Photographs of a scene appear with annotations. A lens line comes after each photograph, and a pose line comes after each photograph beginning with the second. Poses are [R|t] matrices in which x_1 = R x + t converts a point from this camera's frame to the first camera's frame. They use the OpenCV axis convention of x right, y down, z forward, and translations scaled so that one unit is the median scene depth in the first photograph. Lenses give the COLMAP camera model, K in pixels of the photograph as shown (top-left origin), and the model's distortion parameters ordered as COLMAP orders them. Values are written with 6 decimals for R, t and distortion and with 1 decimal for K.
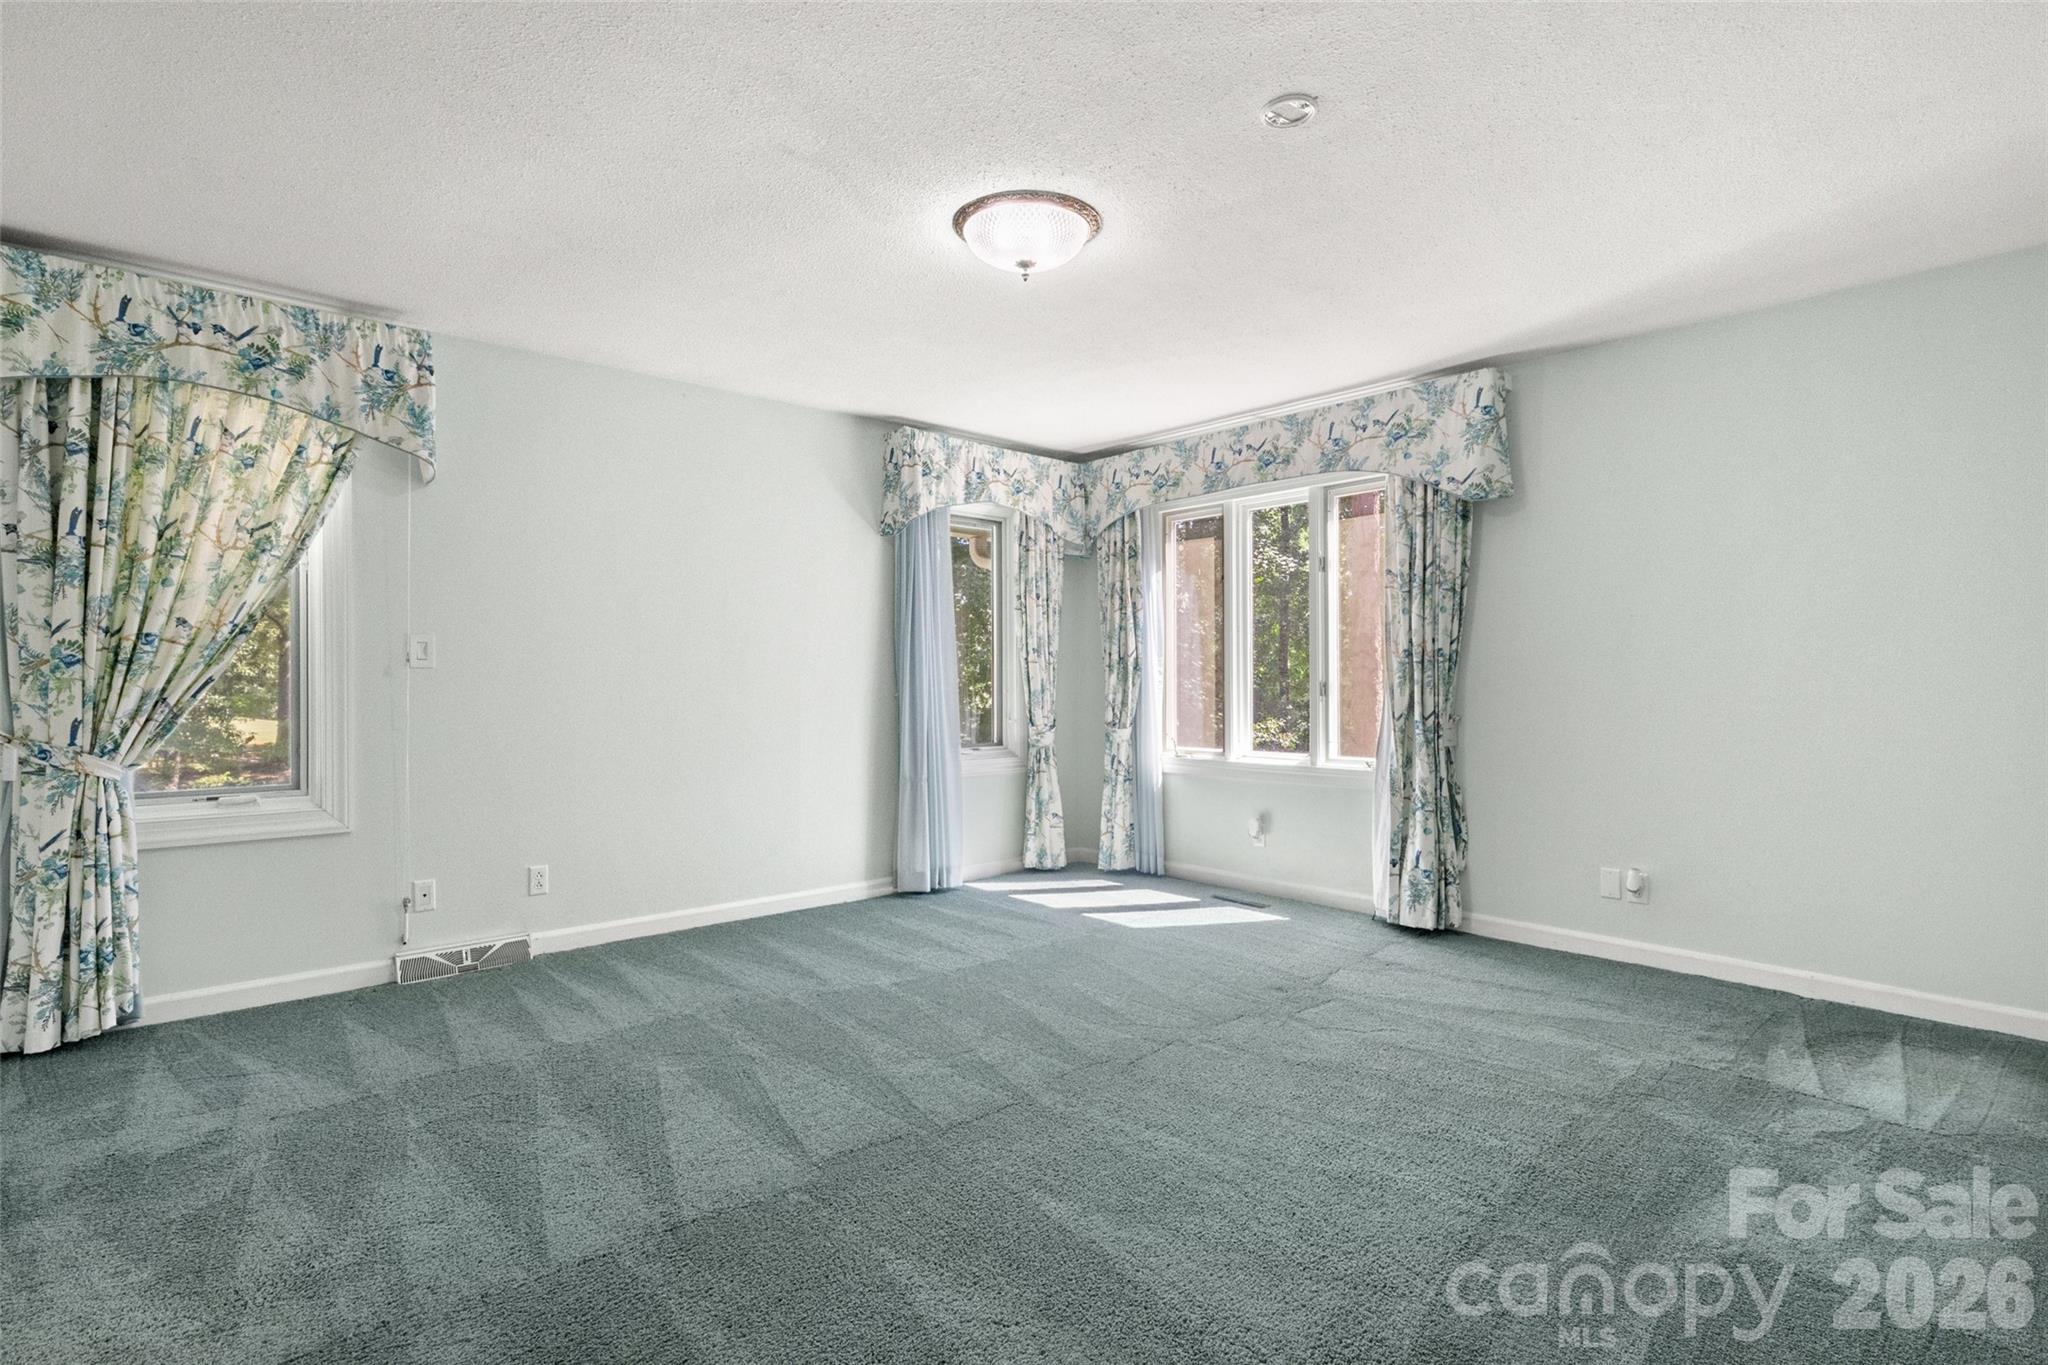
lens RADIAL K [[985.0, 0, 985.0], [0, 985.0, 691.9], [0, 0, 1]] dist [-0.005553, -0.001410]
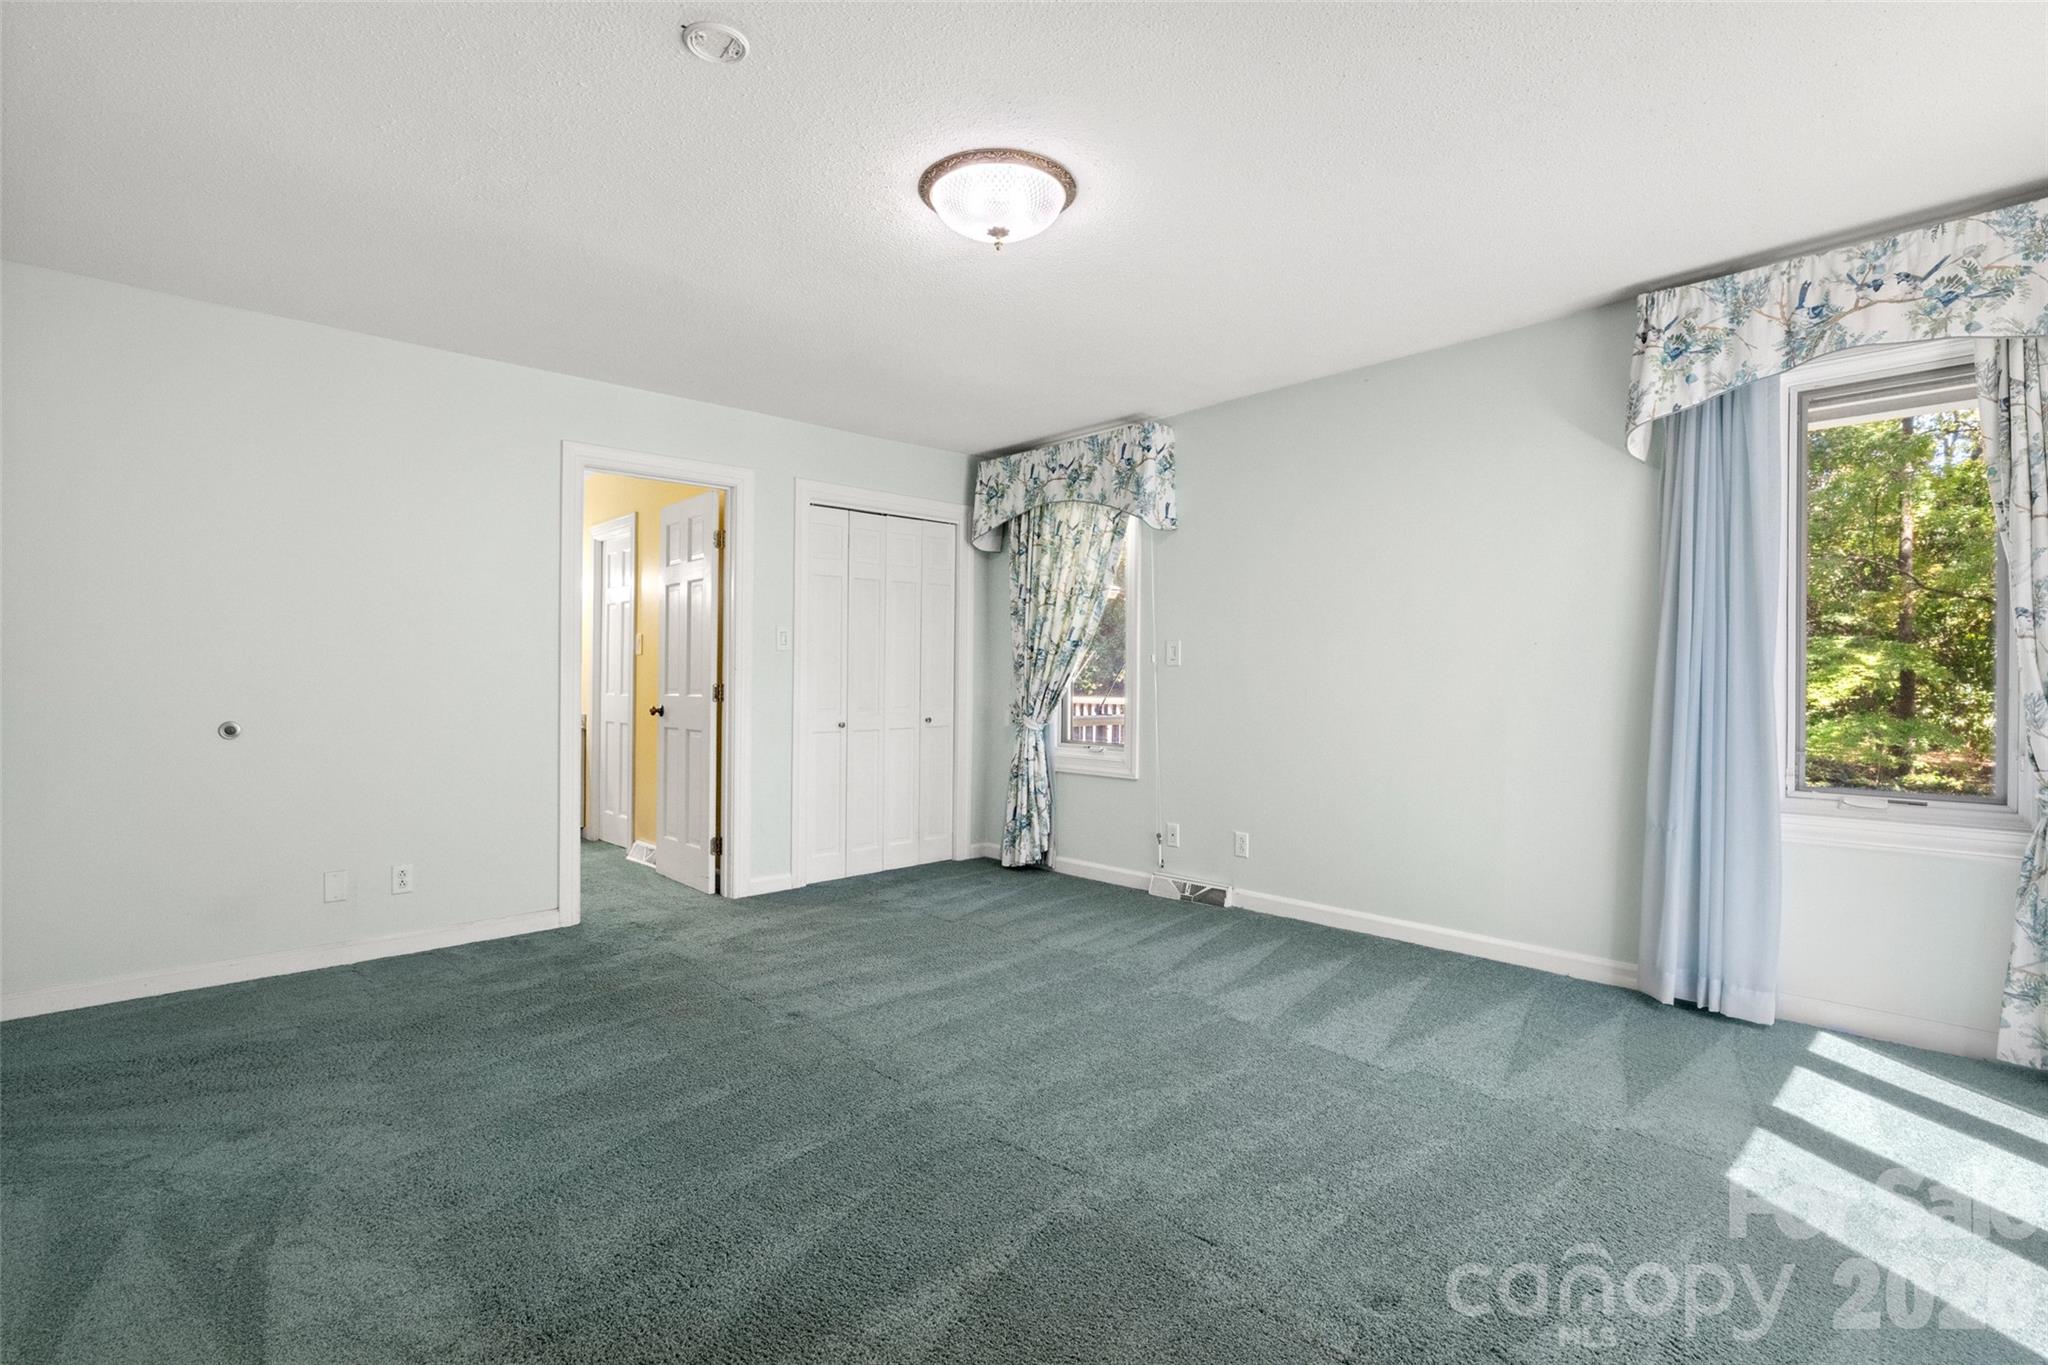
lens RADIAL K [[985.0, 0, 987.1], [0, 985.0, 672.2], [0, 0, 1]] dist [-0.005553, -0.001410]
pose [[0.010737, 0.006963, -0.999918, 0.580715], [0.000631, 0.999976, 0.006970, -0.019030], [0.999942, -0.000706, 0.010733, 0.549672]]
